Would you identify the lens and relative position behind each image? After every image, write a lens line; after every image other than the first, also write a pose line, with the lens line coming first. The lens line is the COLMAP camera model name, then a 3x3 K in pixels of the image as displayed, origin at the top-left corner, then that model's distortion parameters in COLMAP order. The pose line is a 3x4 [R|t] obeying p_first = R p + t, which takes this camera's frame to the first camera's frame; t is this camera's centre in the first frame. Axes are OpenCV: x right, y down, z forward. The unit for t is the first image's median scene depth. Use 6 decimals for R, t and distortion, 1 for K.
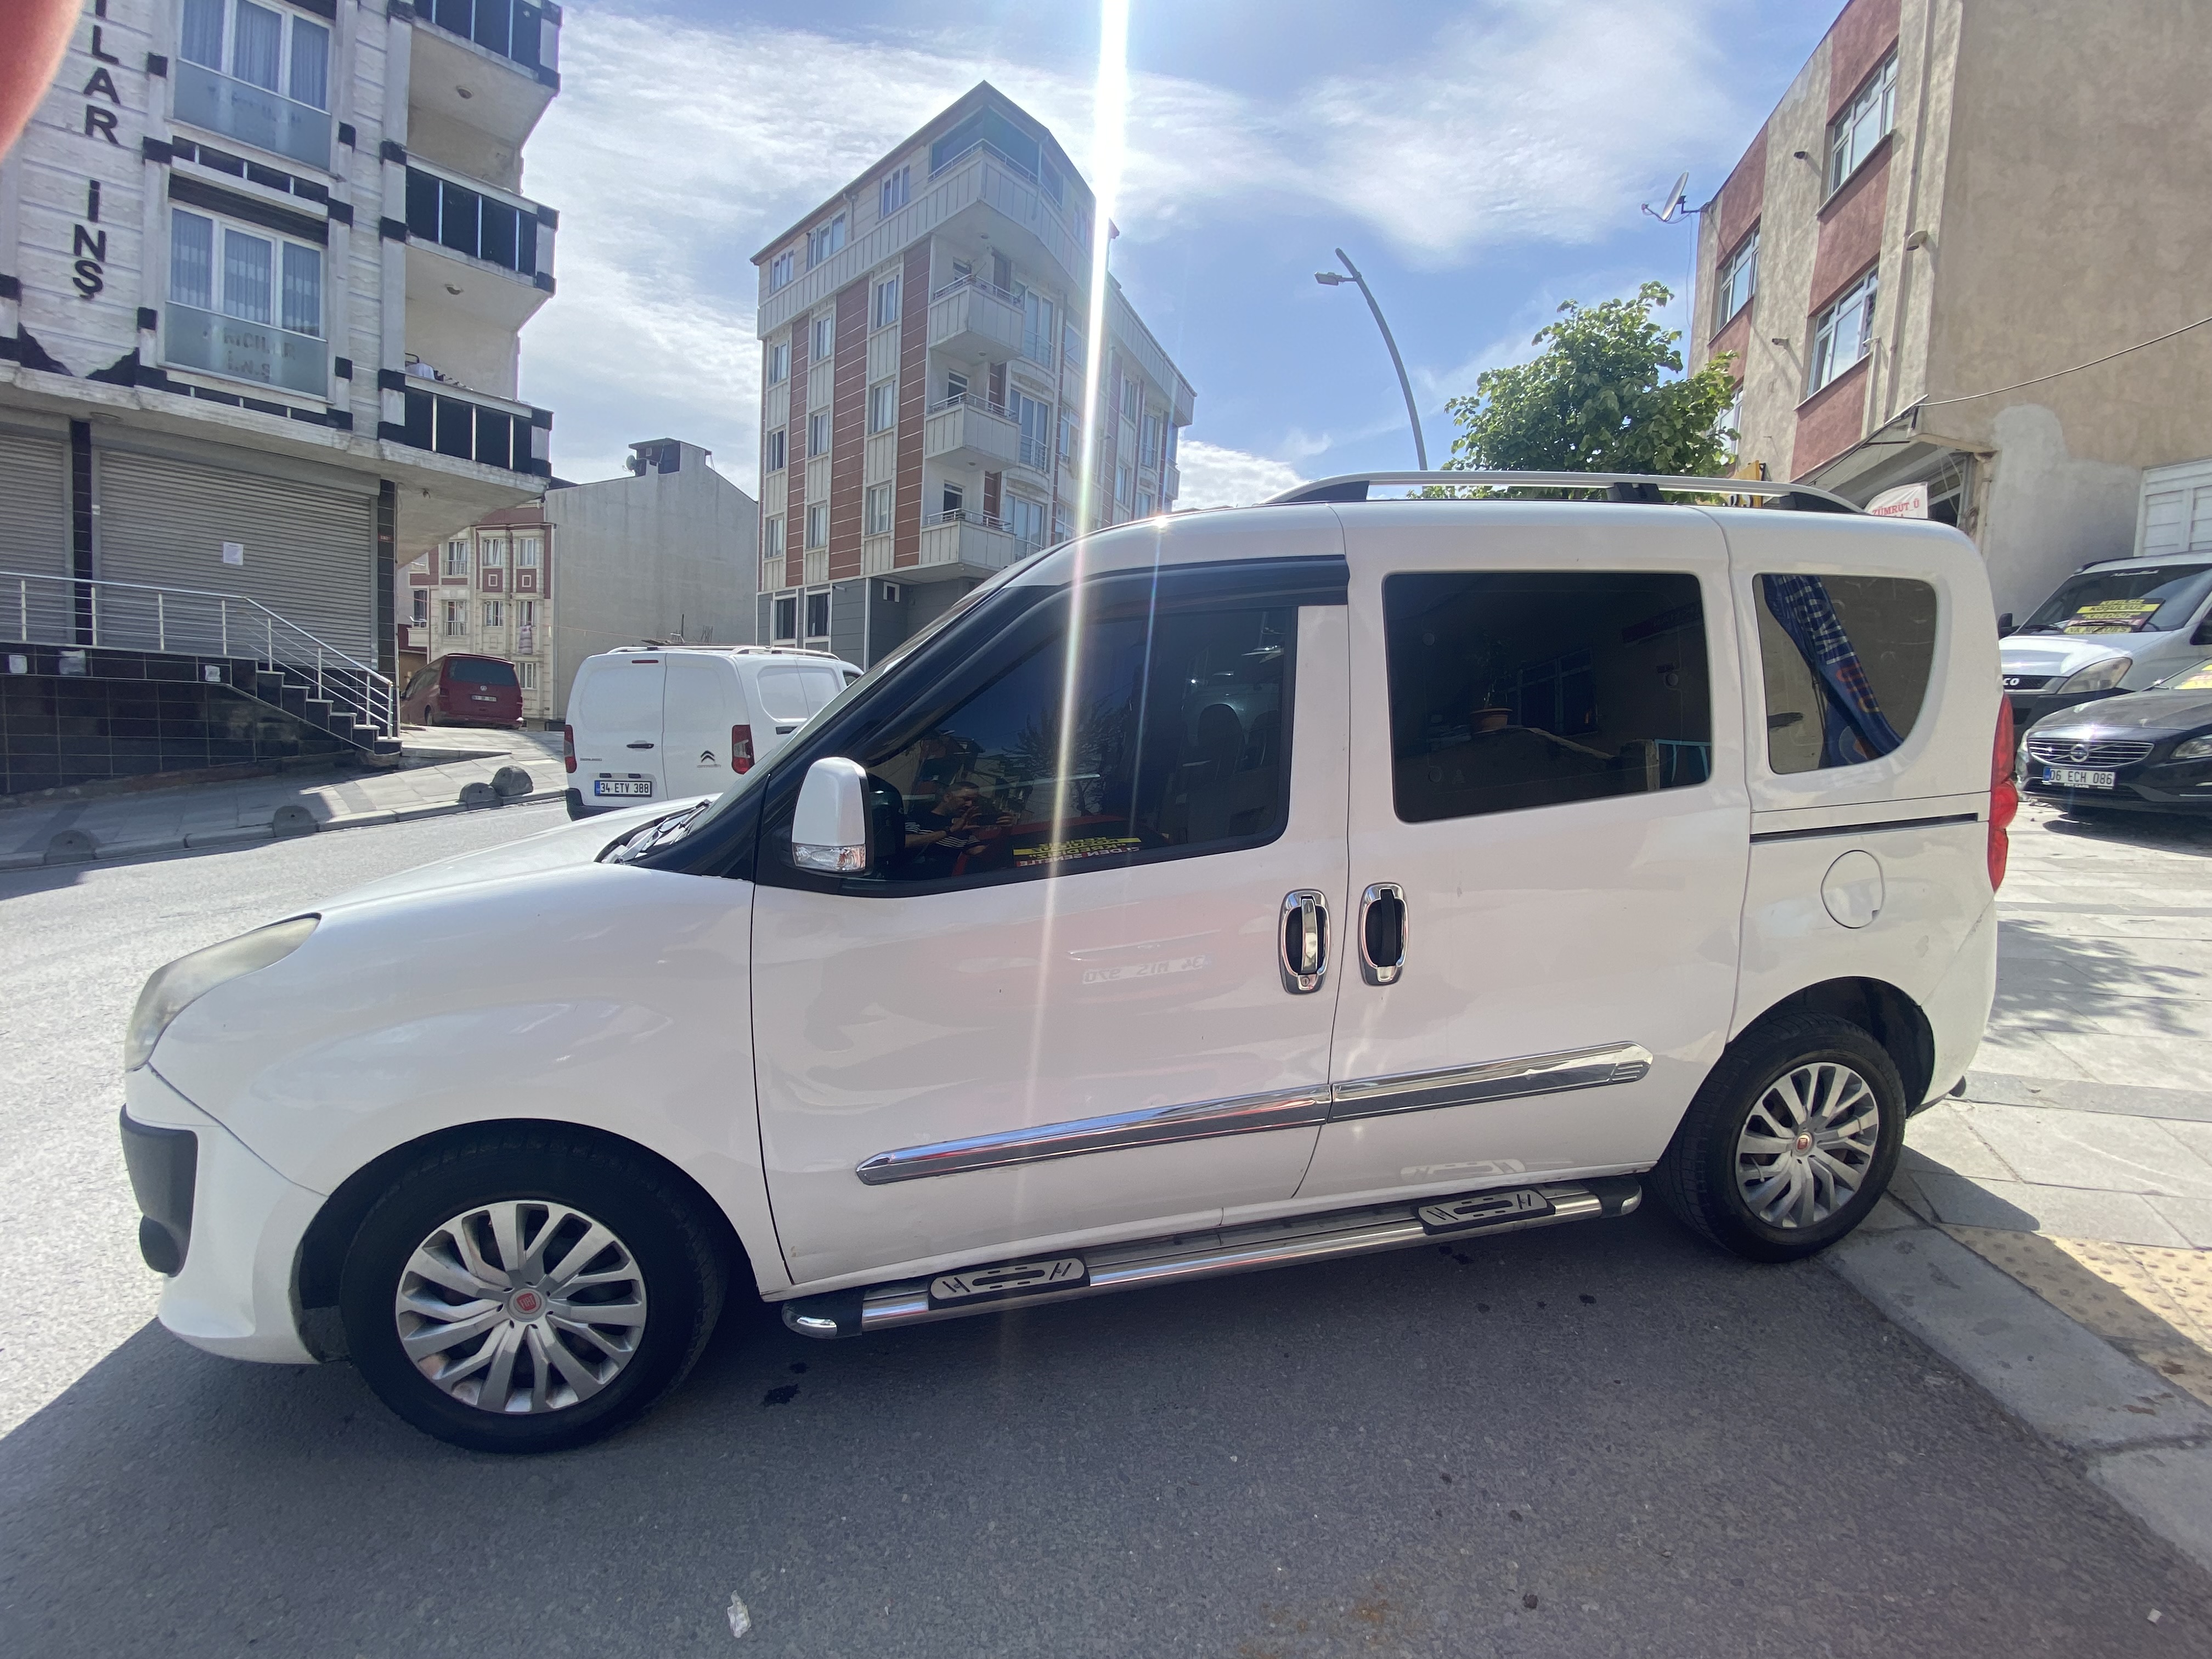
lens RADIAL K [[903.6, 0, 1120.8], [0, 903.6, 830.8], [0, 0, 1]] dist [0.006013, -0.013991]
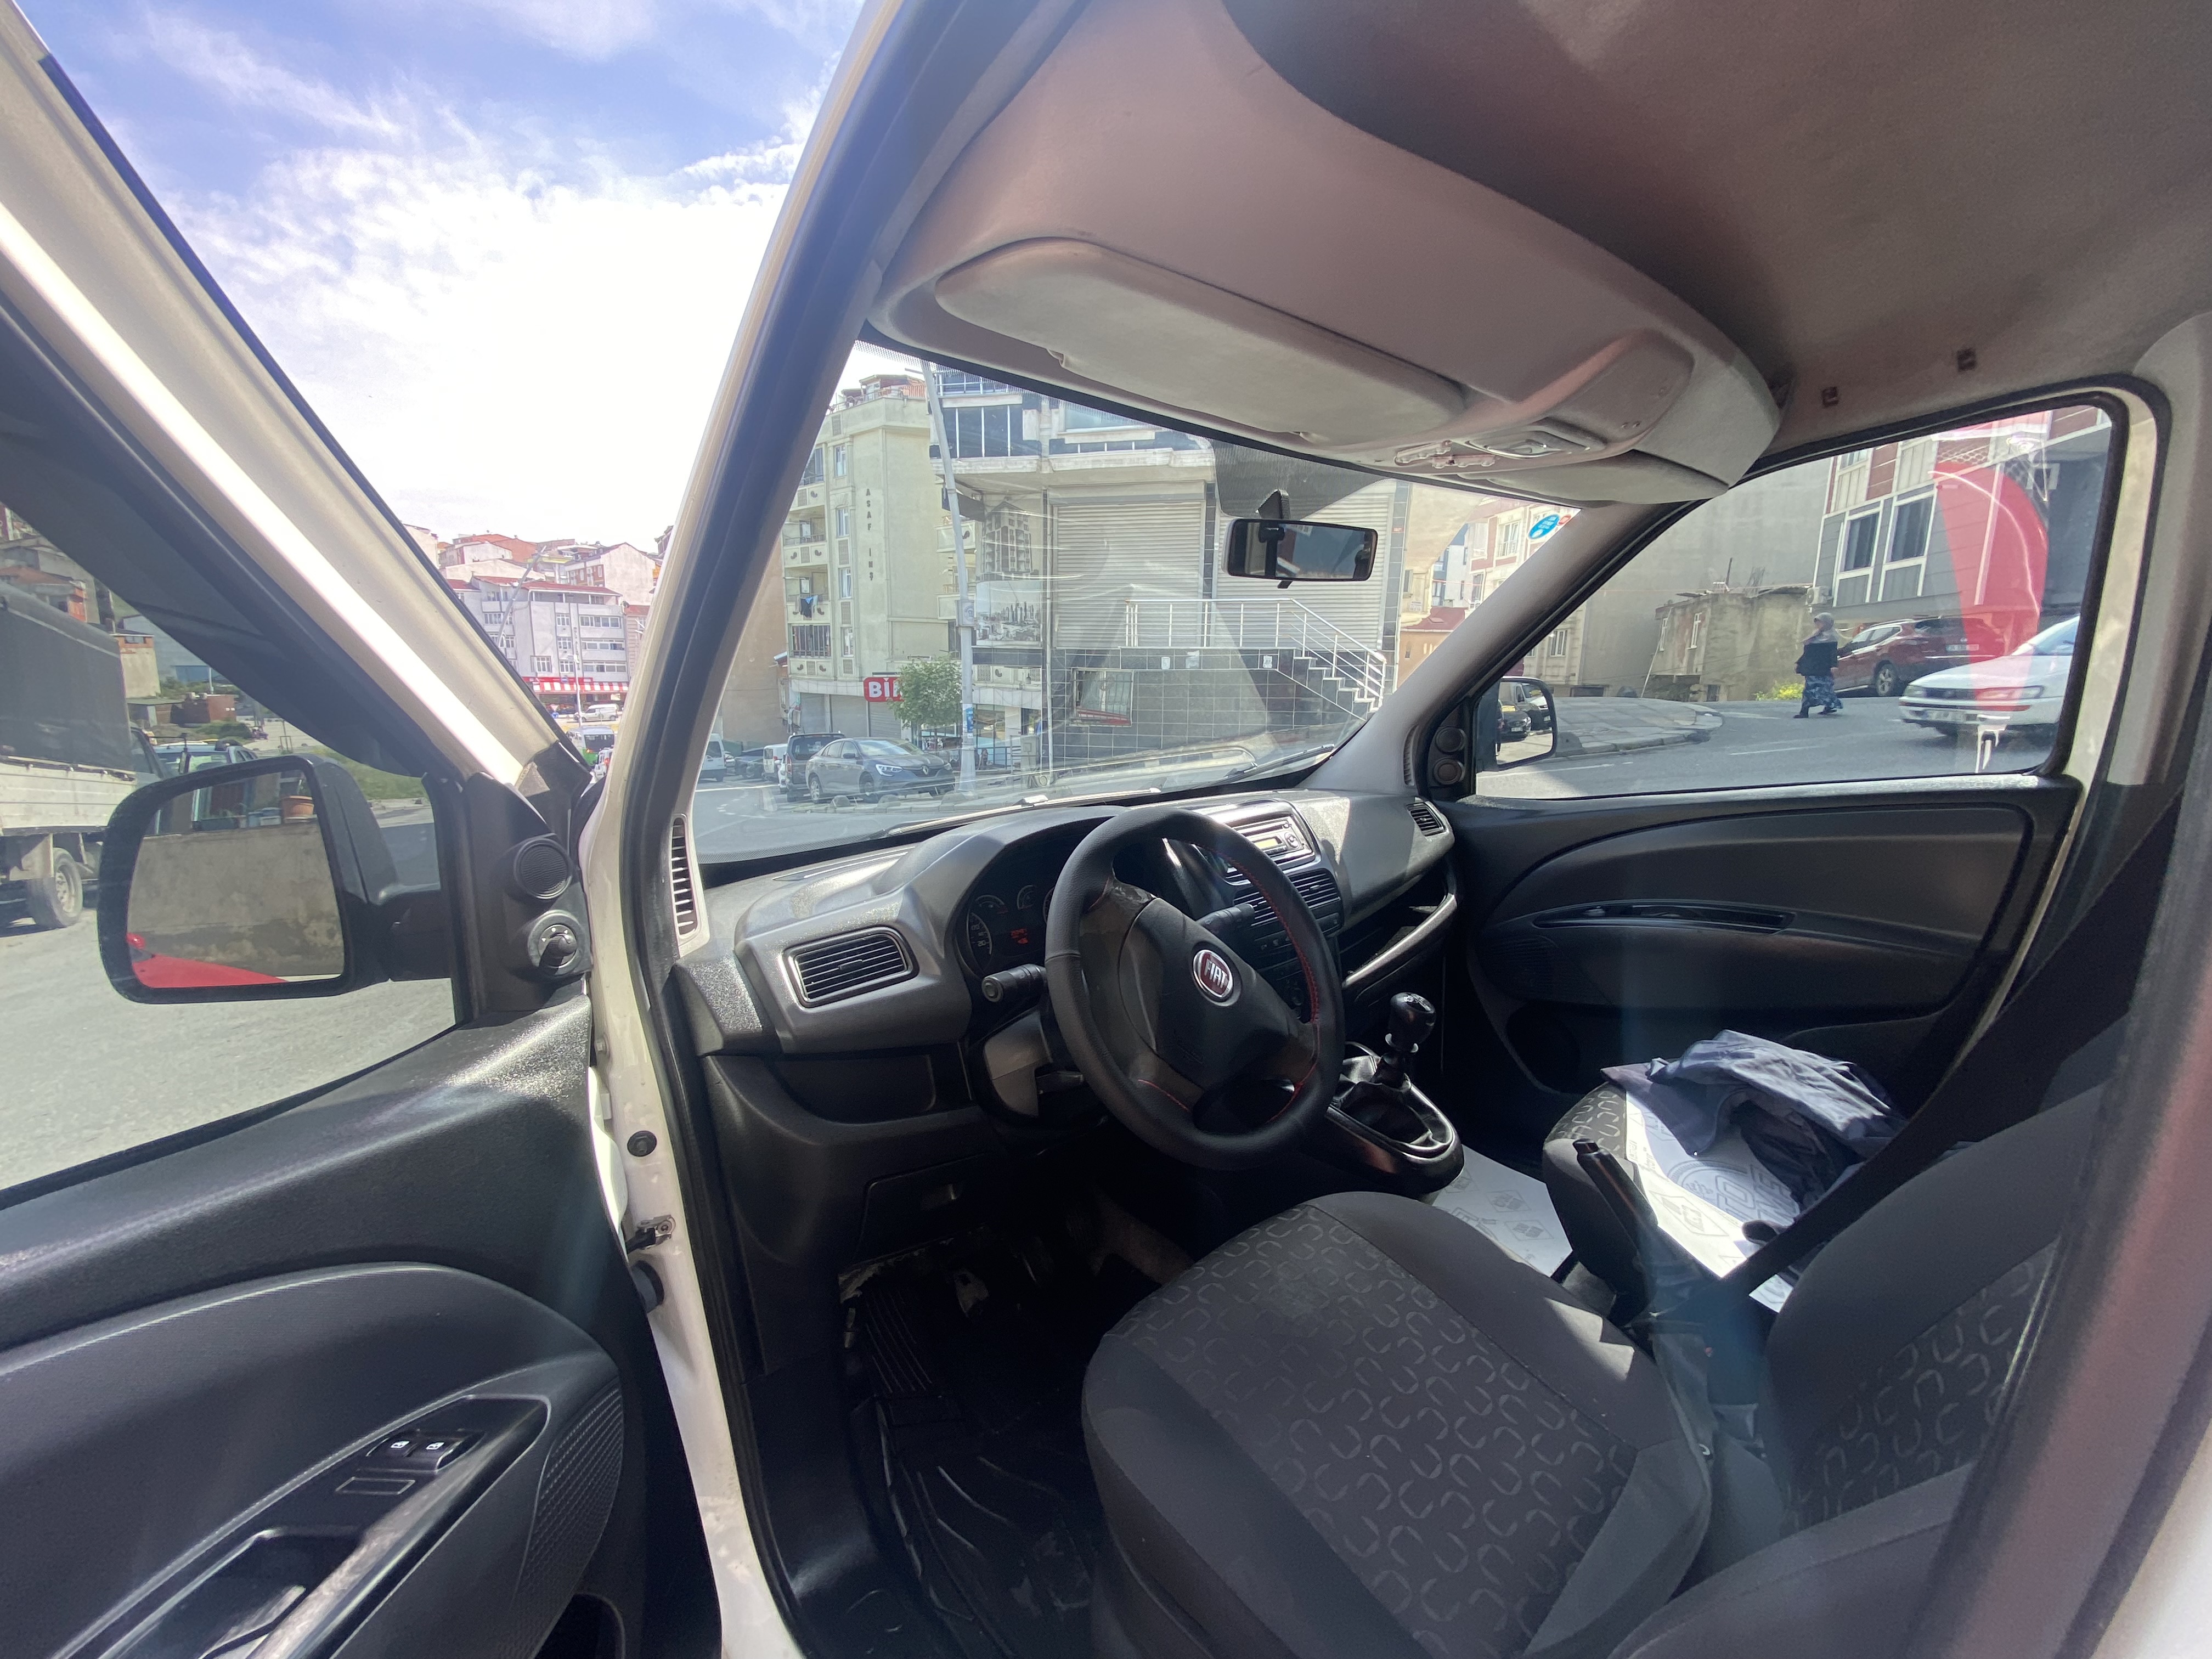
lens RADIAL K [[903.6, 0, 1105.8], [0, 903.6, 844.0], [0, 0, 1]] dist [0.006013, -0.013991]
pose [[0.492925, 0.109102, -0.863204, 0.032212], [-0.063432, 0.993973, 0.089408, -0.013360], [0.867757, 0.010684, 0.496875, 0.138010]]
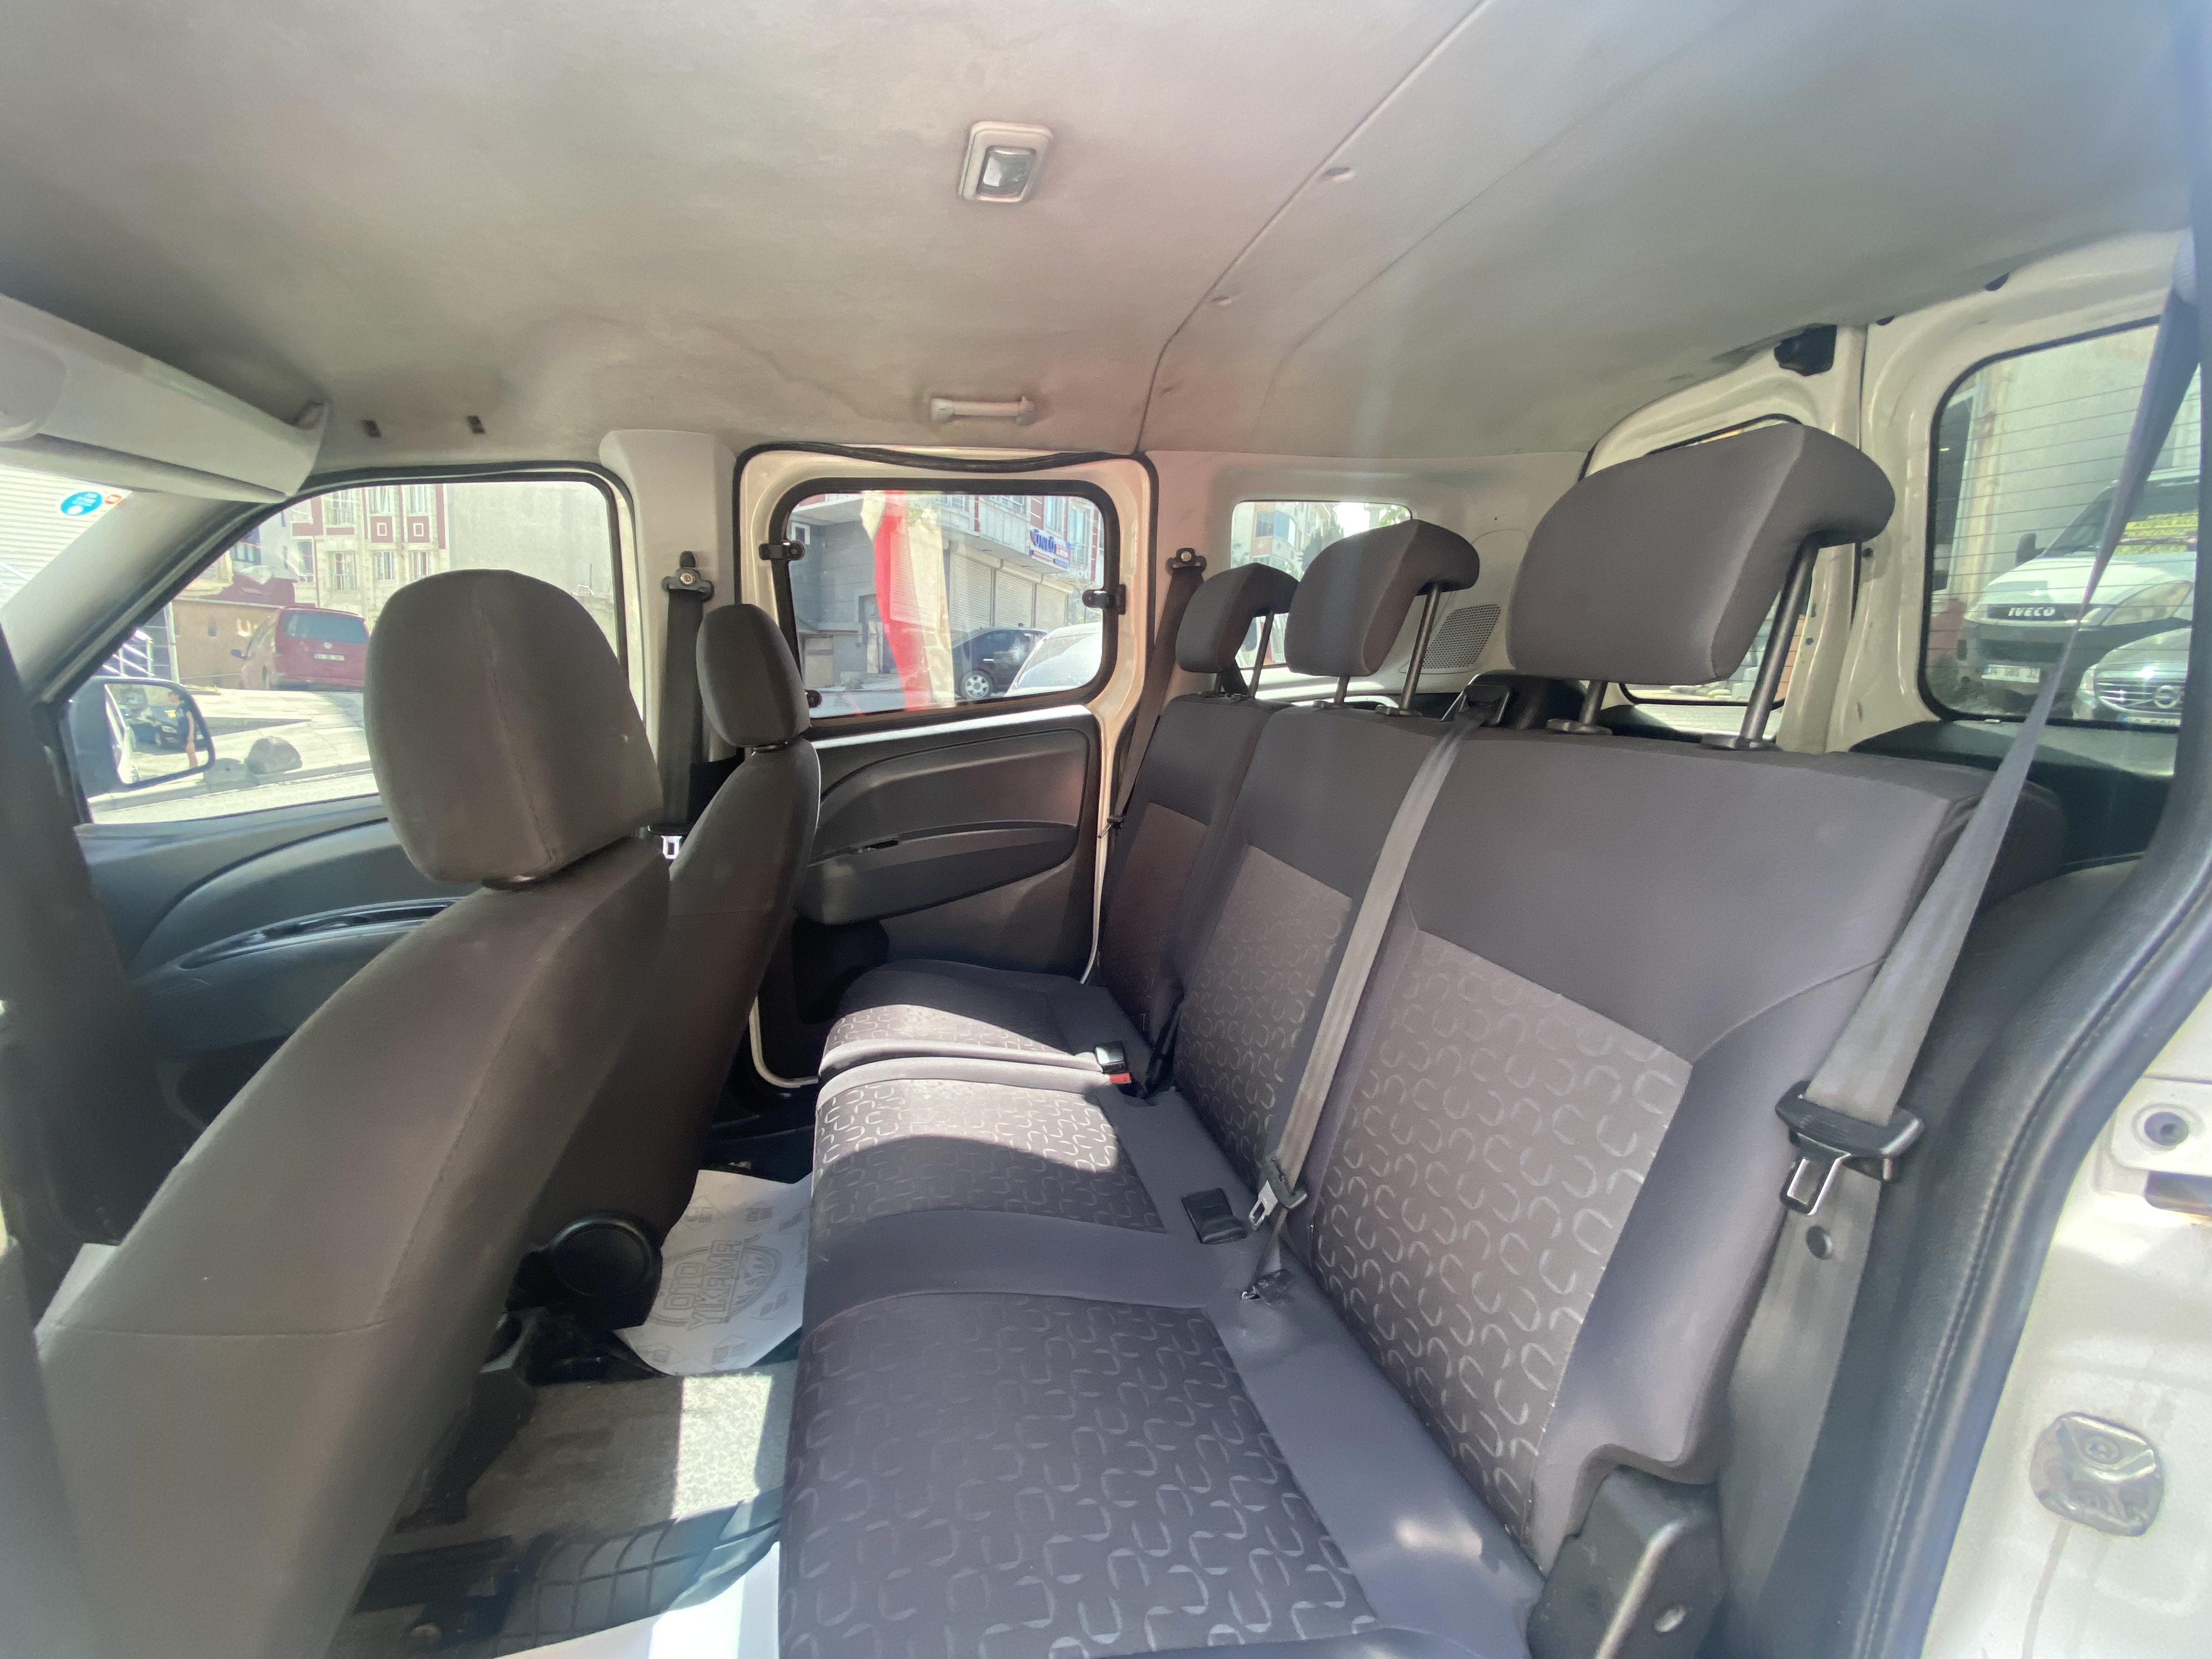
lens RADIAL K [[903.6, 0, 1112.4], [0, 903.6, 838.1], [0, 0, 1]] dist [0.006013, -0.013991]
pose [[0.999373, -0.018519, 0.030192, 0.072517], [0.016699, 0.998090, 0.059469, -0.015038], [-0.031236, -0.058928, 0.997773, 0.144242]]
